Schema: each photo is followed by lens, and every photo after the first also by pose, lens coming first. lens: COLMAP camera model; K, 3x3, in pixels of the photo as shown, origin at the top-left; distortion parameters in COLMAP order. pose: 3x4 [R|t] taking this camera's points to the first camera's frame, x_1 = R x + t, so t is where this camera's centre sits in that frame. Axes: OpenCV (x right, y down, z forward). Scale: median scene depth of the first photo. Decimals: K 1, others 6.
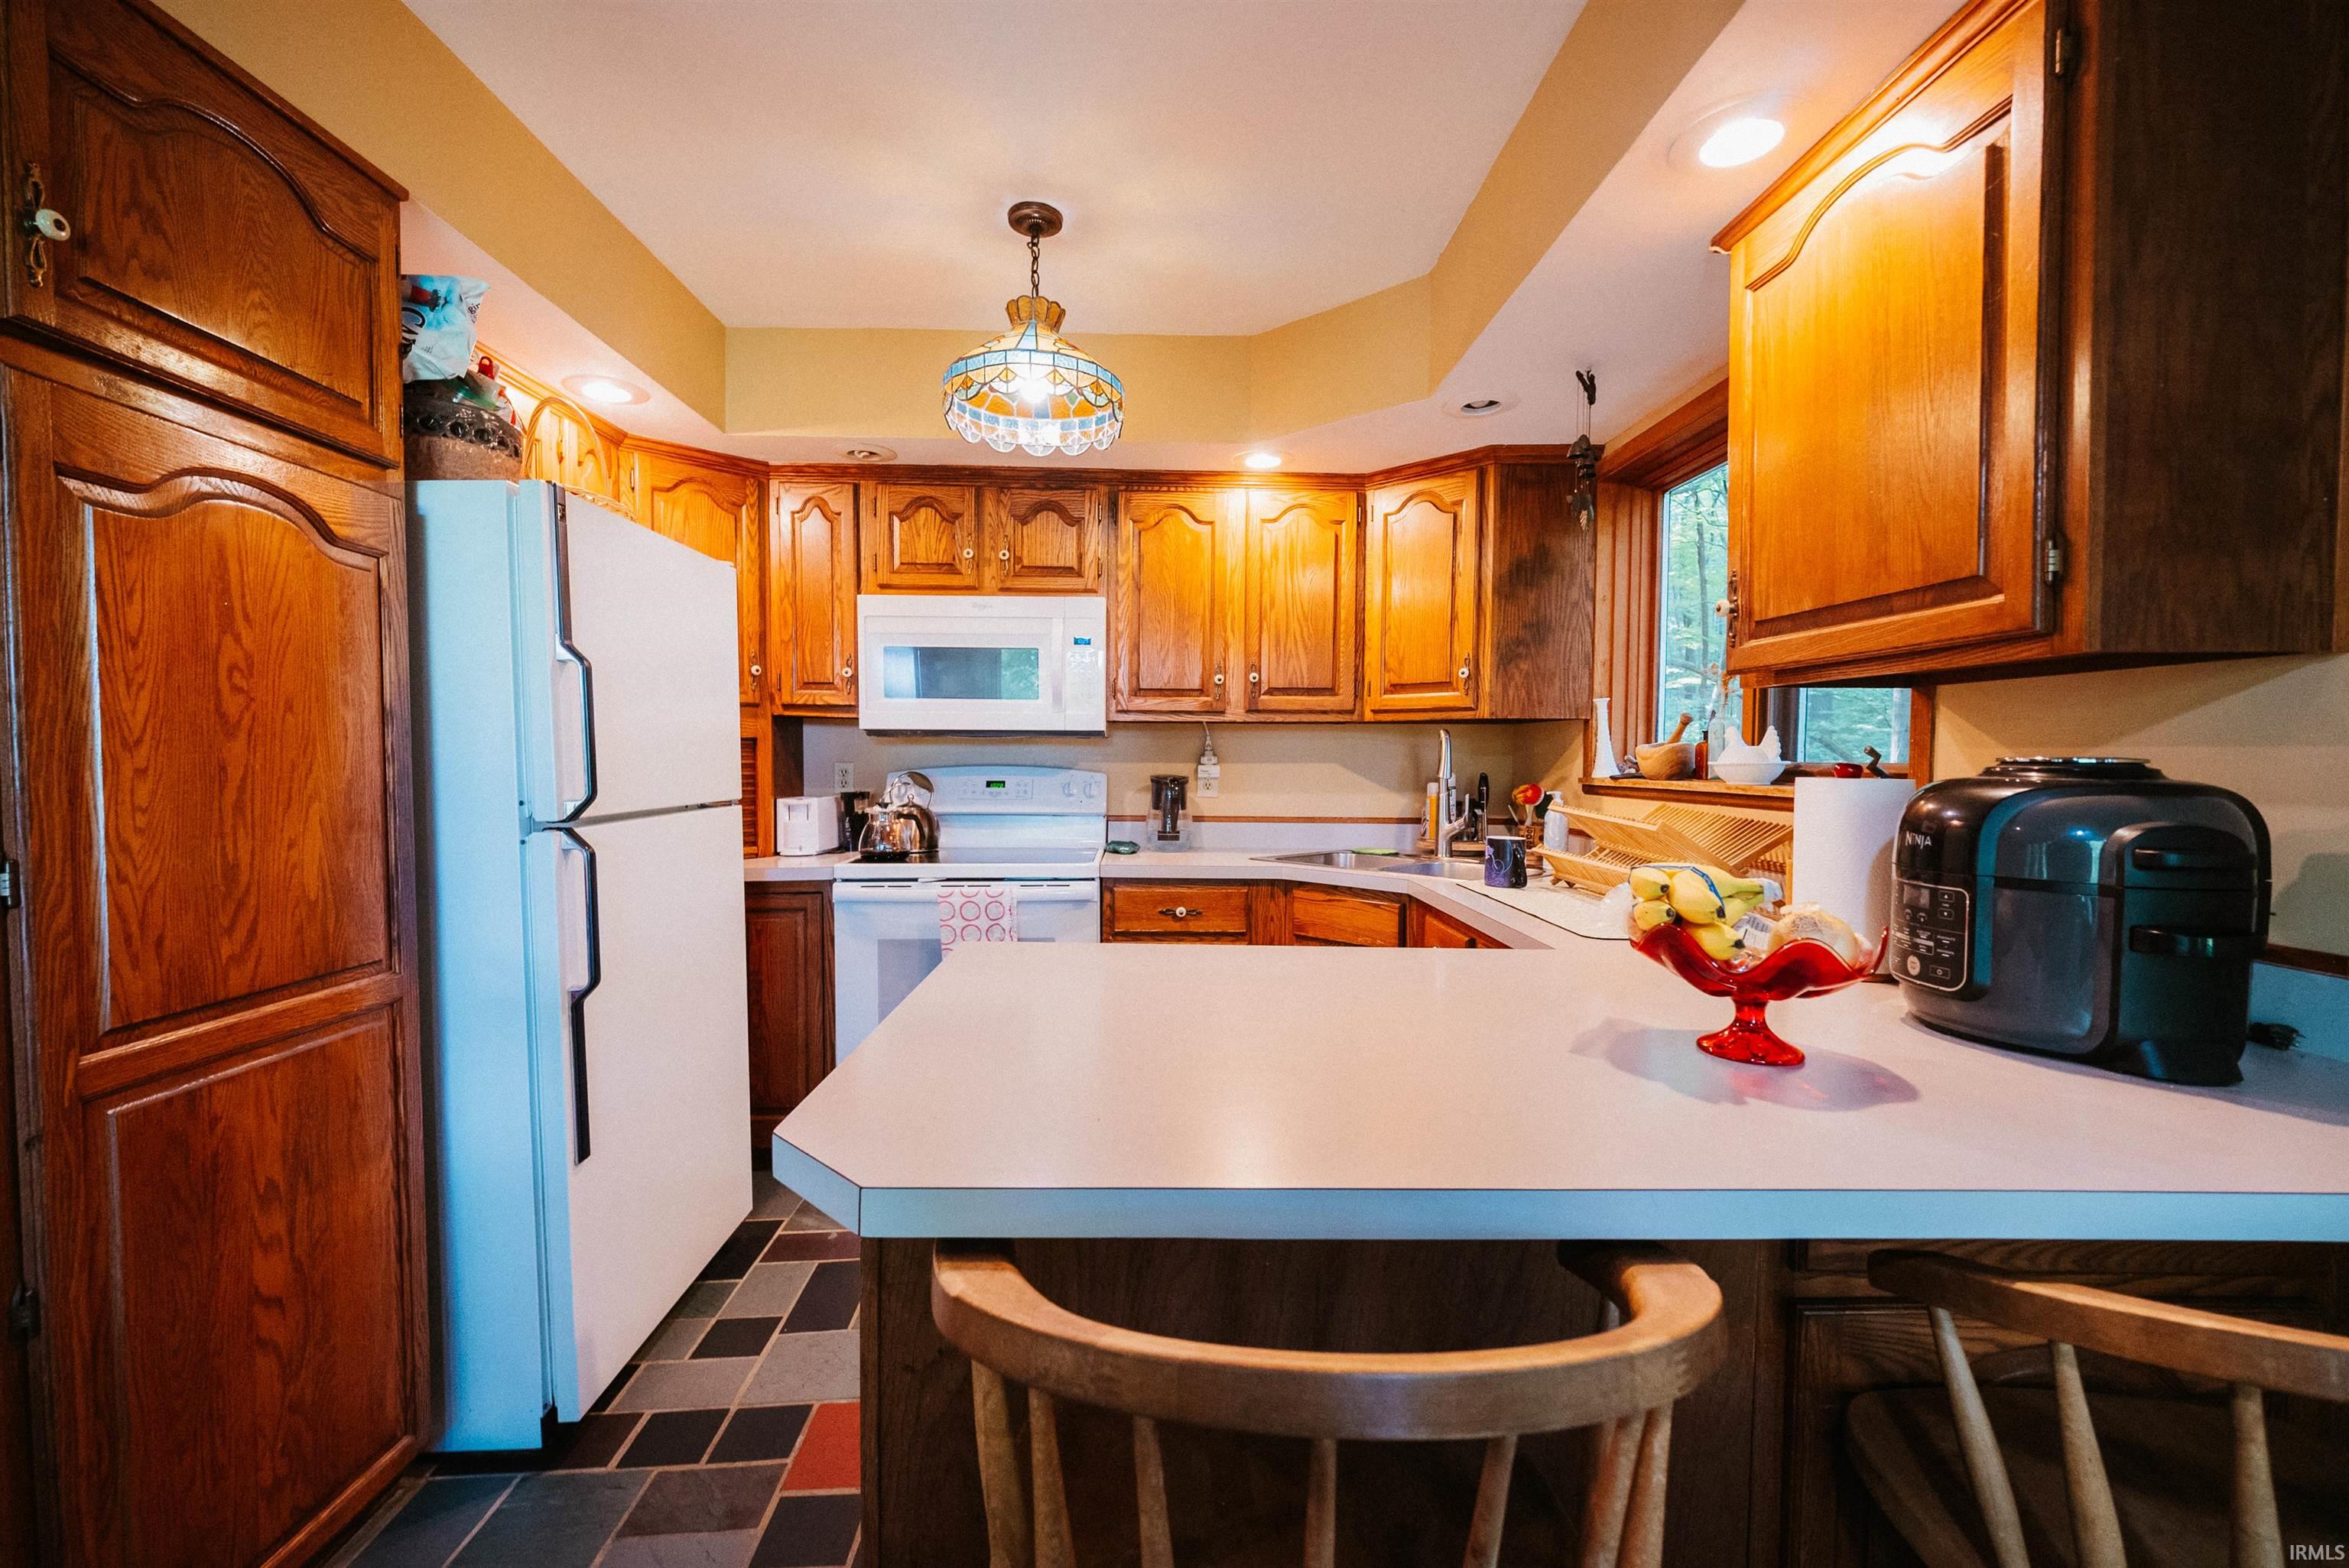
lens RADIAL K [[970.2, 0, 1173.8], [0, 970.2, 793.2], [0, 0, 1]] dist [0.001062, -0.002249]
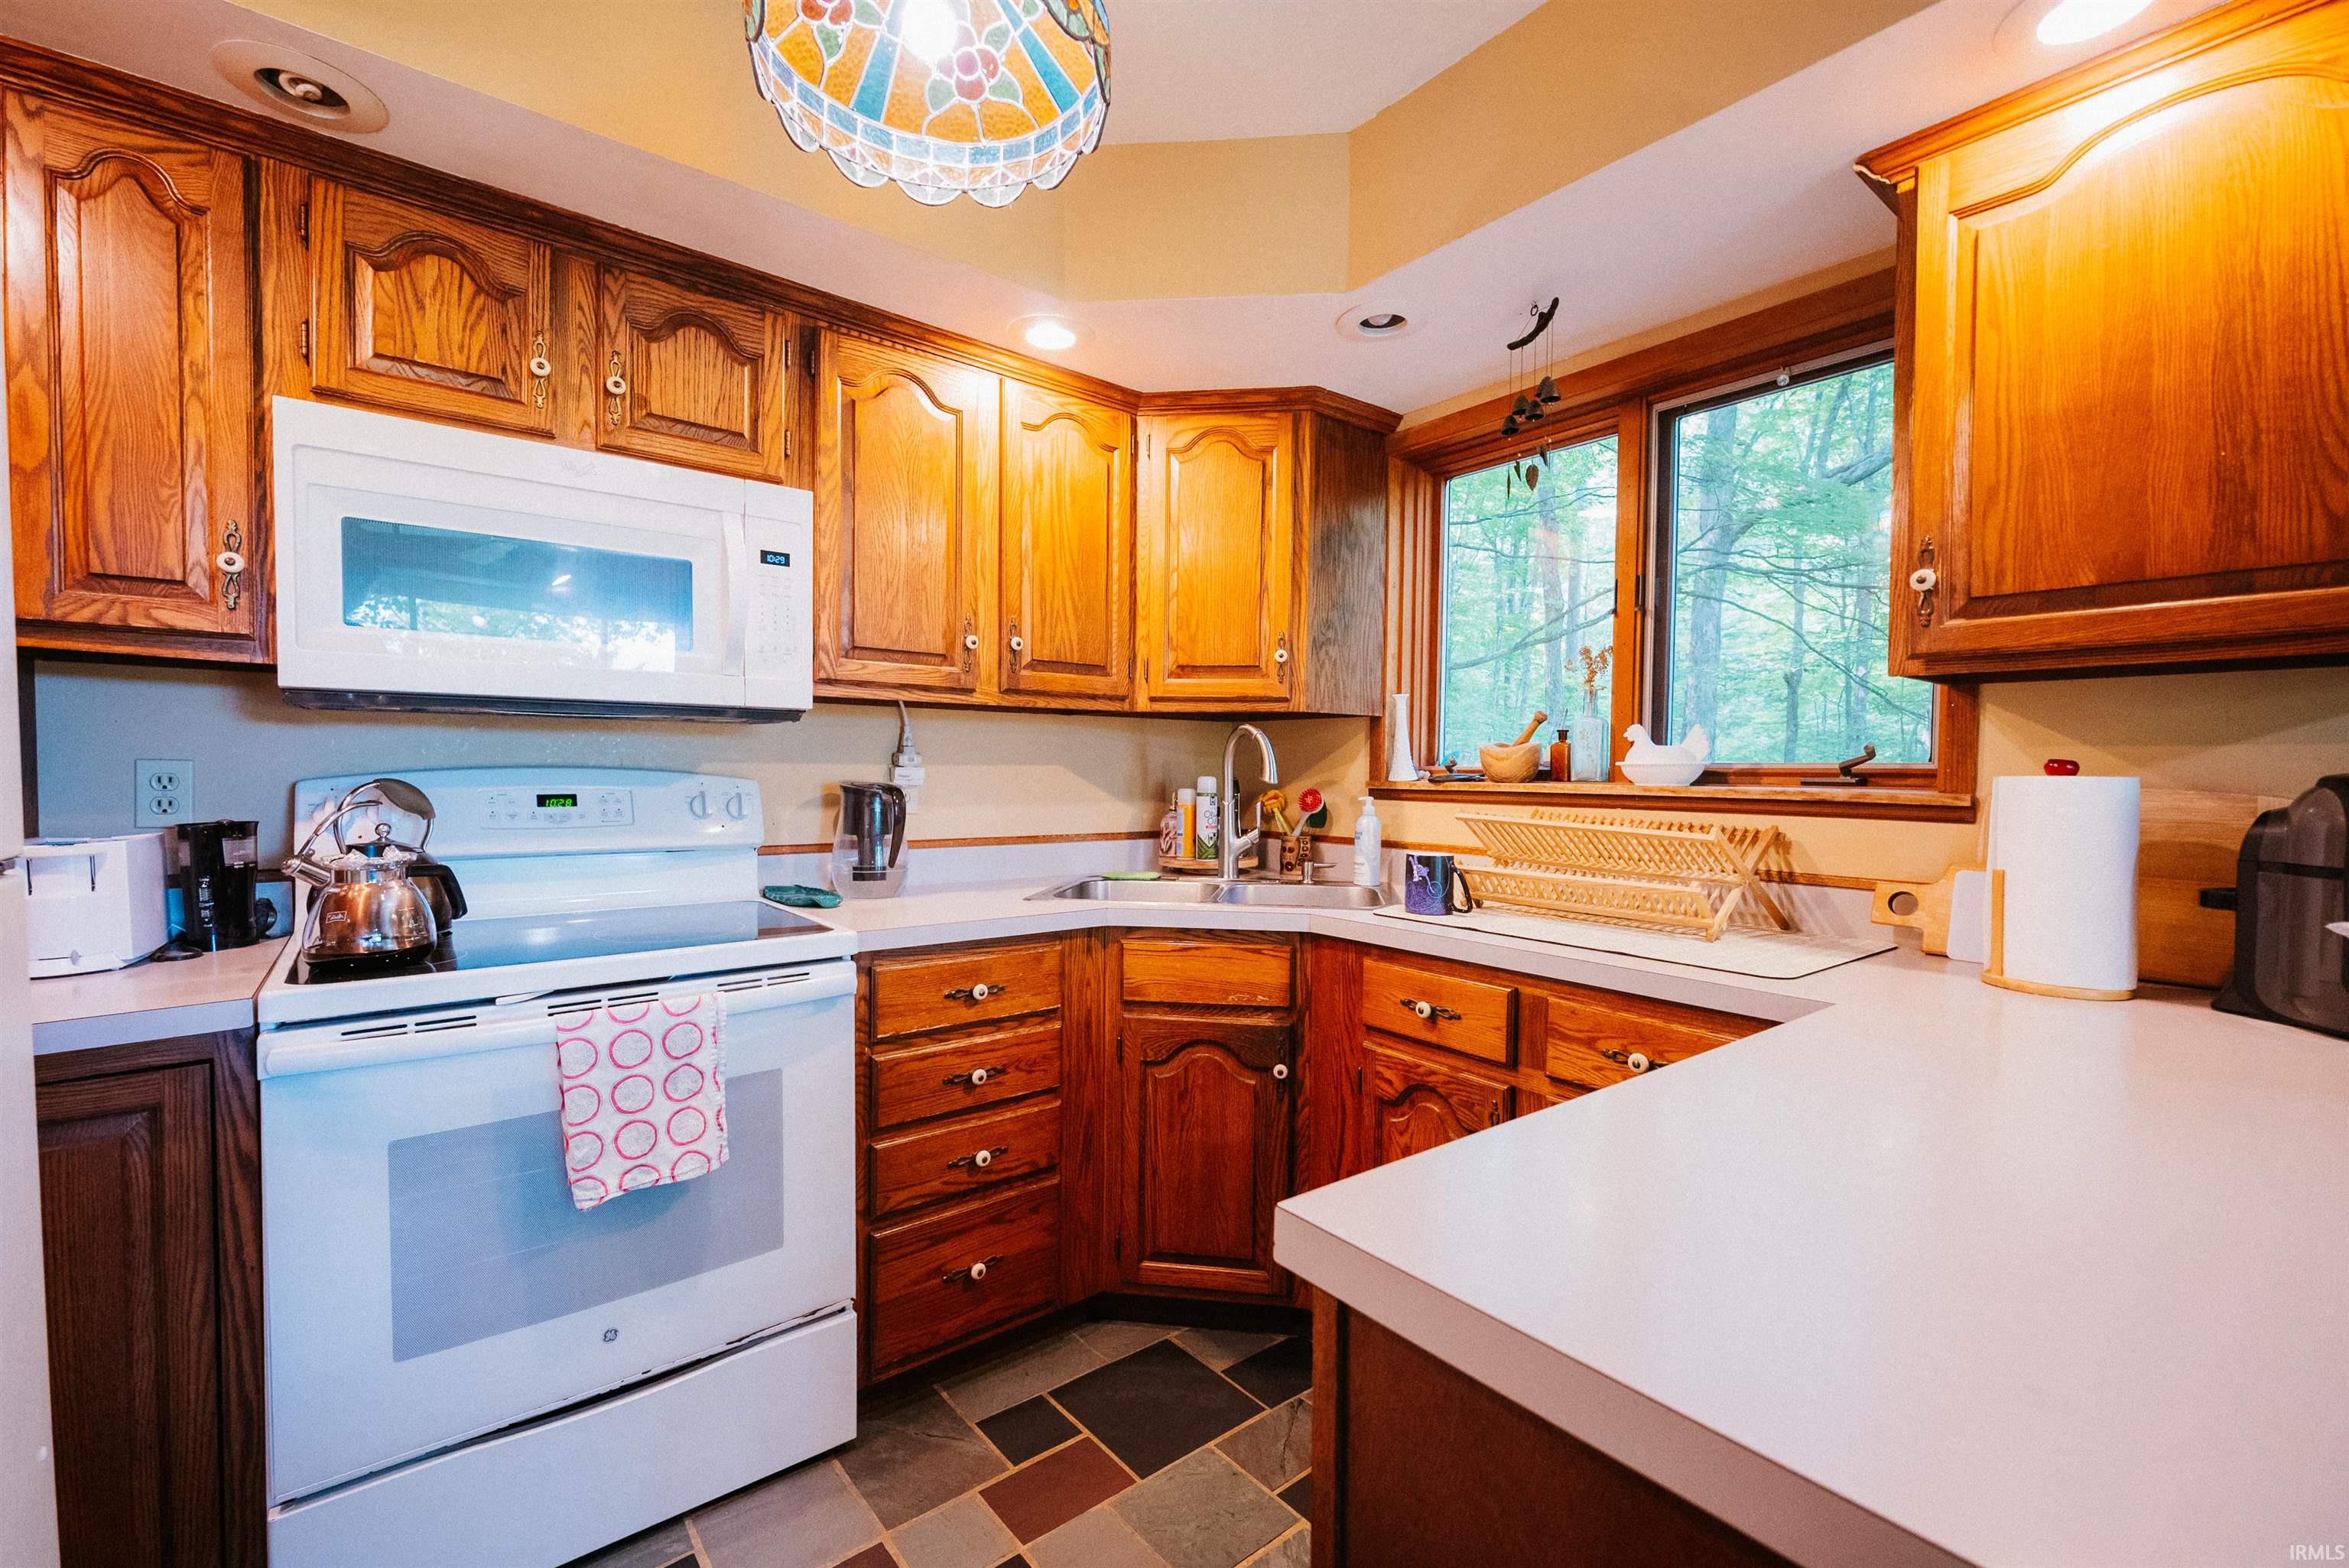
lens RADIAL K [[970.2, 0, 1194.3], [0, 970.2, 792.8], [0, 0, 1]] dist [0.001062, -0.002249]
pose [[0.804422, -0.013790, 0.593899, -0.239460], [0.018025, 0.999837, -0.001199, -0.006867], [-0.593785, 0.011669, 0.804539, 0.358625]]
